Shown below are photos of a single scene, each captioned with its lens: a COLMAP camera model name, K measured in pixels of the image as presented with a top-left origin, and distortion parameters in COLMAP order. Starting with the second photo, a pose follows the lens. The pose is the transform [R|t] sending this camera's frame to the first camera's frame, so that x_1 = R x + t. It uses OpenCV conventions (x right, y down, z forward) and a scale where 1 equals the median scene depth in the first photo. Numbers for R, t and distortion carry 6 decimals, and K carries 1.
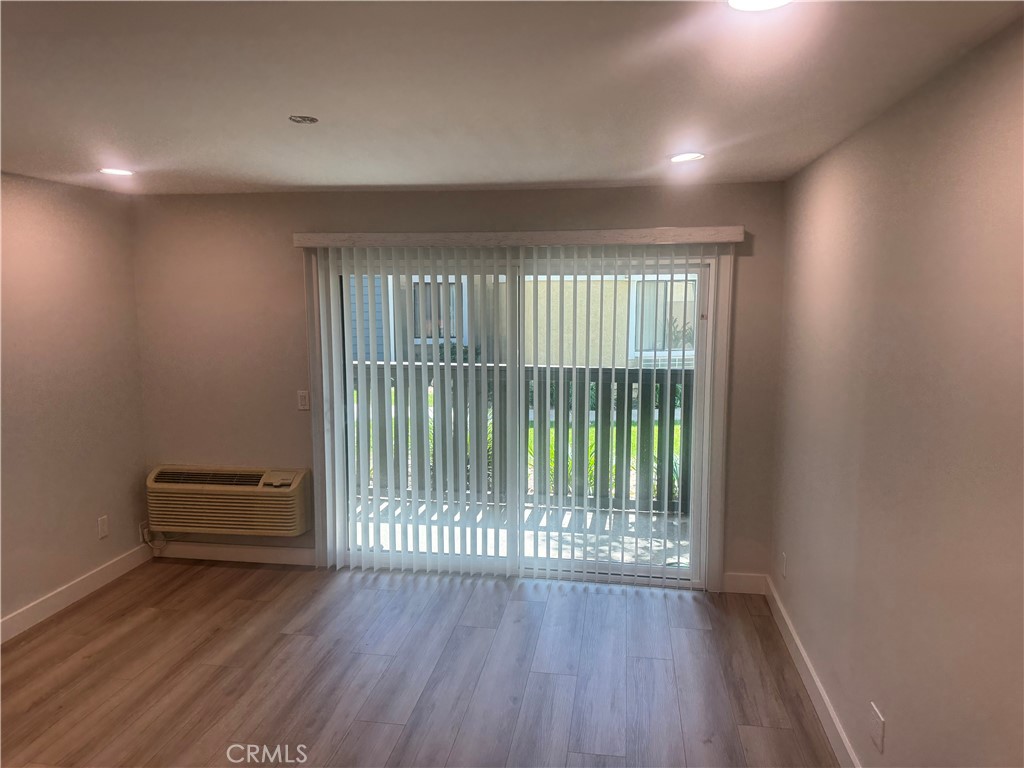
lens RADIAL K [[725.6, 0, 511.9], [0, 725.6, 379.5], [0, 0, 1]] dist [0.111967, -0.147509]
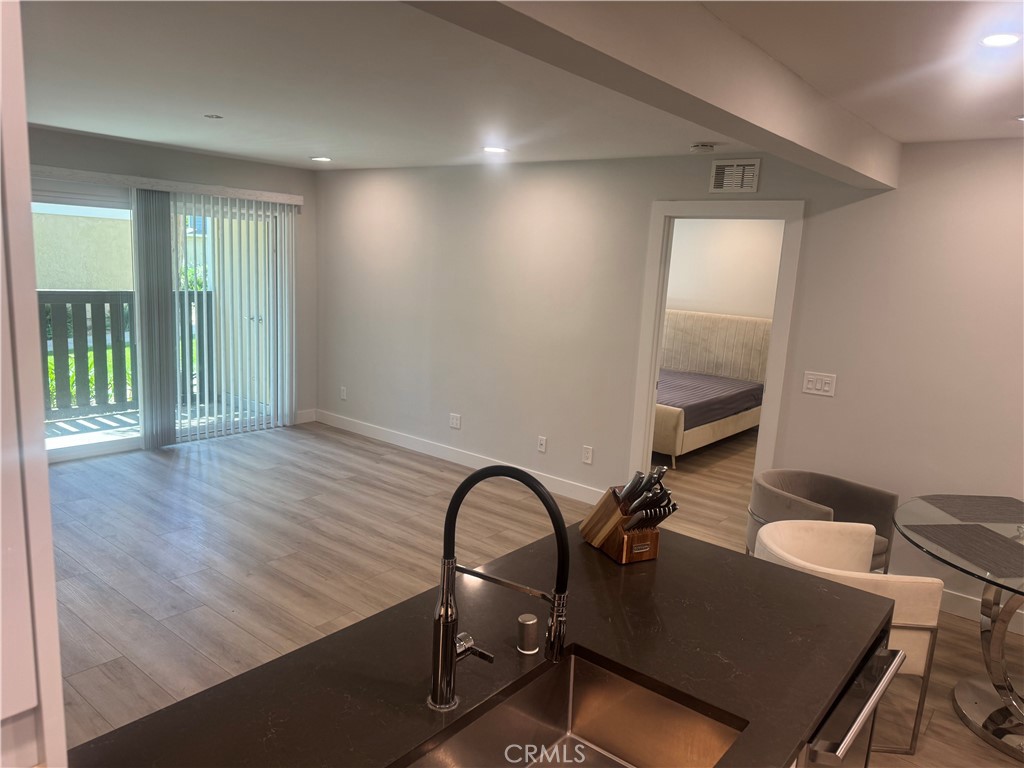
lens RADIAL K [[719.6, 0, 517.8], [0, 719.6, 390.9], [0, 0, 1]] dist [0.109859, -0.144861]
pose [[0.497041, -0.130567, 0.857848, -0.693643], [0.048824, 0.991257, 0.122584, 0.036870], [-0.866353, -0.019046, 0.499070, -0.185139]]
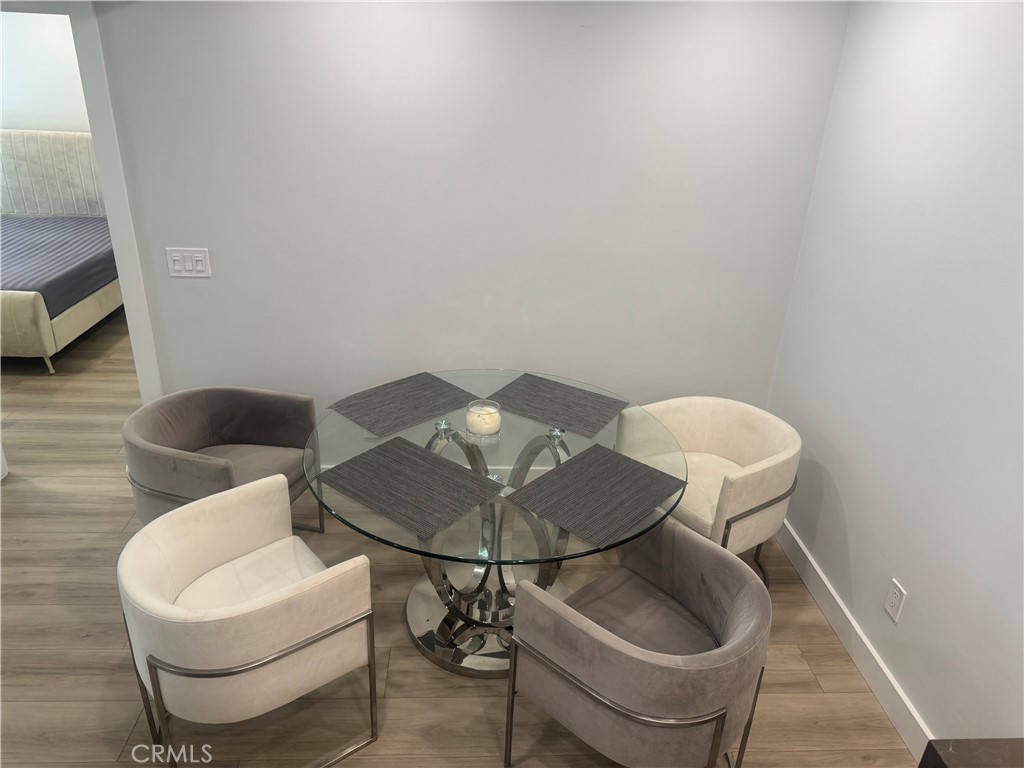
lens RADIAL K [[725.6, 0, 513.5], [0, 725.6, 391.9], [0, 0, 1]] dist [-0.002243, -0.005311]
pose [[-0.209996, -0.420151, 0.882822, -0.460728], [0.077608, 0.892943, 0.443429, -0.000915], [-0.974617, 0.161633, -0.154907, -0.218106]]
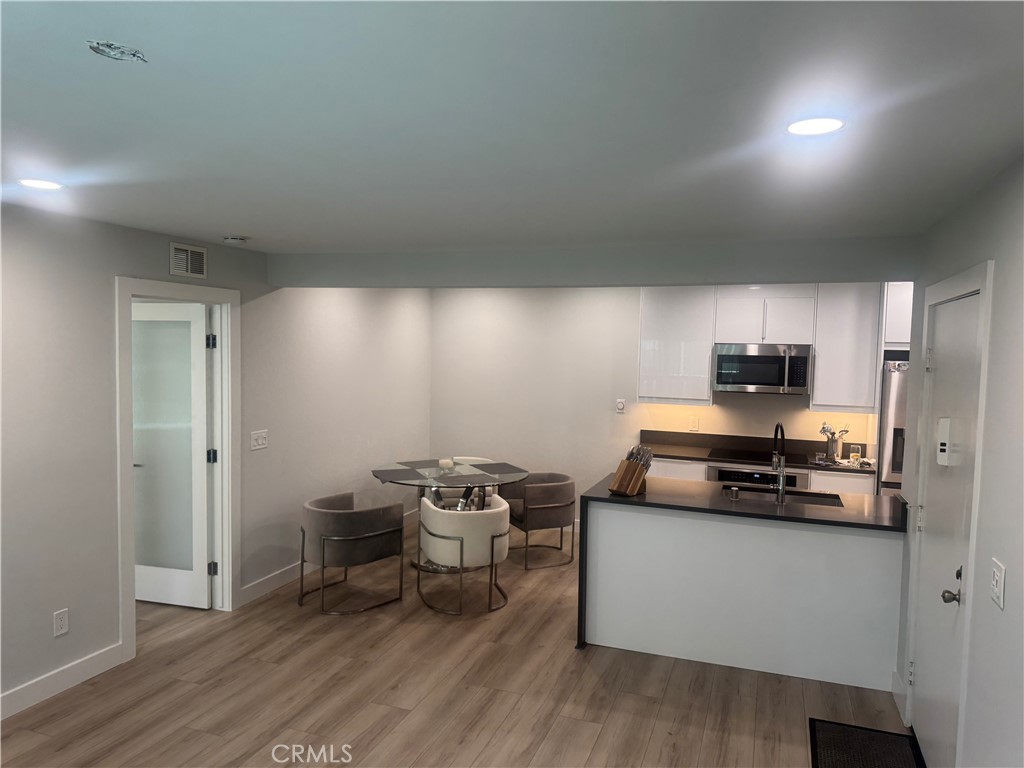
lens RADIAL K [[719.6, 0, 517.8], [0, 719.6, 390.9], [0, 0, 1]] dist [0.109859, -0.144861]
pose [[-0.981658, -0.034520, 0.187497, -0.367178], [0.001278, 0.982258, 0.187532, -0.098751], [-0.190644, 0.184332, -0.964197, 0.763983]]
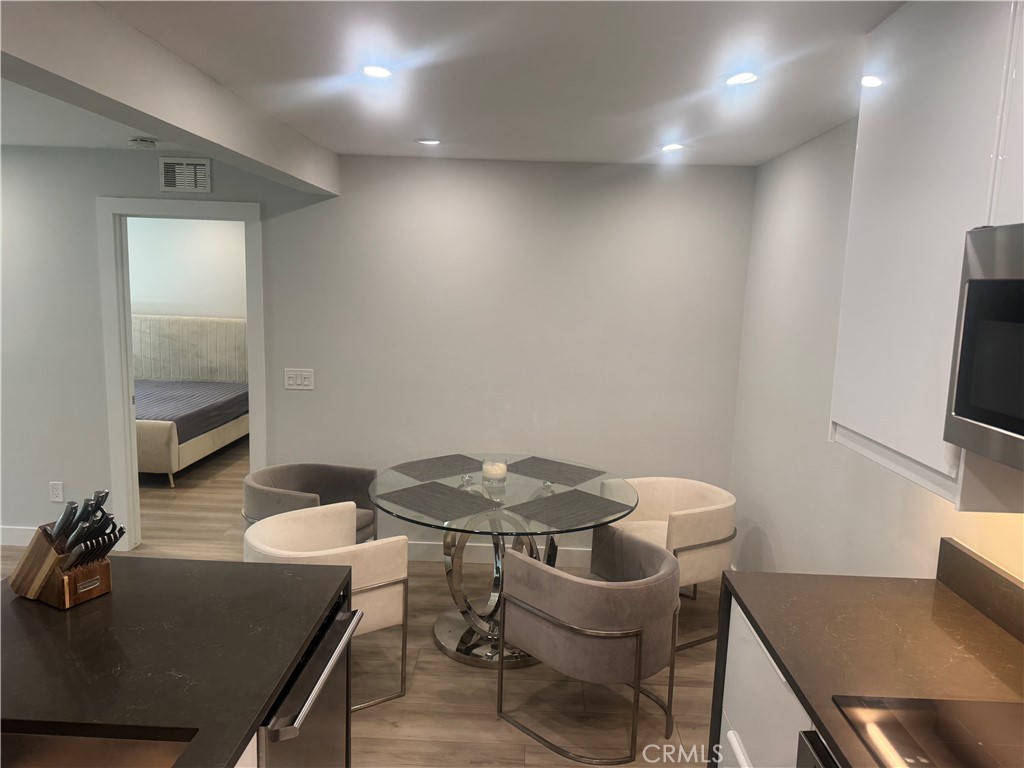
lens RADIAL K [[726.2, 0, 512.0], [0, 726.2, 384.0], [0, 0, 1]] dist [0.047079, -0.067649]
pose [[-0.124950, -0.145917, 0.981374, -0.692747], [0.089733, 0.983410, 0.157645, 0.039567], [-0.988097, 0.107759, -0.109784, -0.219717]]
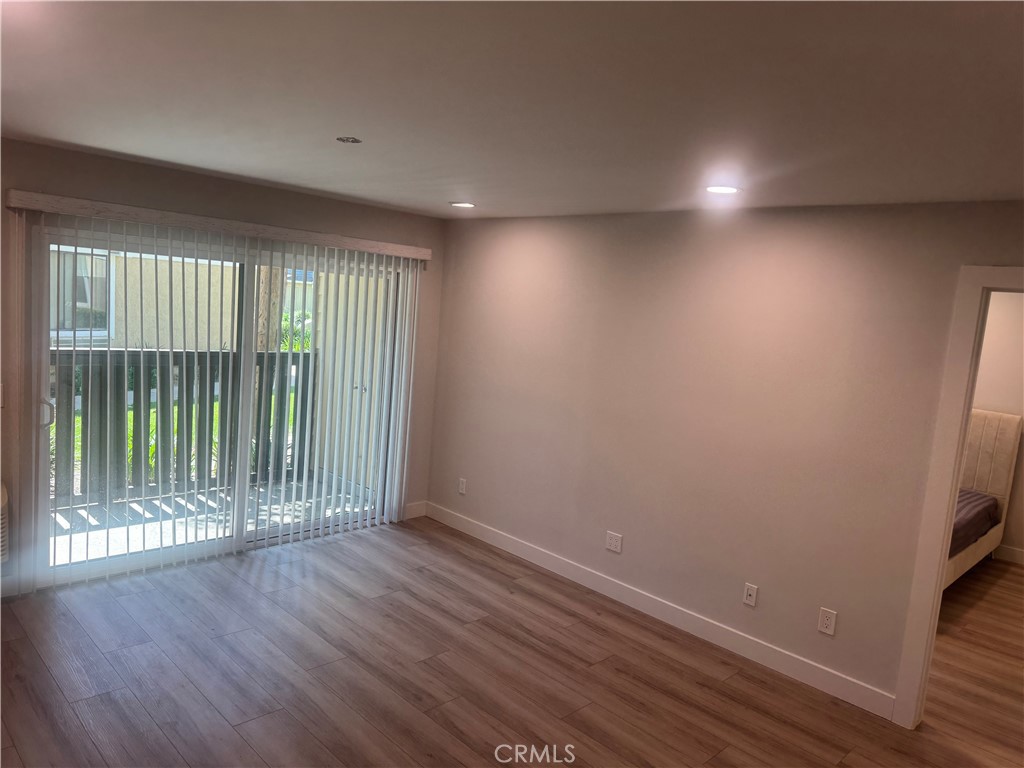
lens RADIAL K [[719.6, 0, 517.8], [0, 719.6, 390.9], [0, 0, 1]] dist [0.109859, -0.144861]
pose [[0.585807, -0.051305, 0.808825, -0.532999], [0.015237, 0.998515, 0.052302, -0.009095], [-0.810307, -0.018315, 0.585719, 0.056396]]
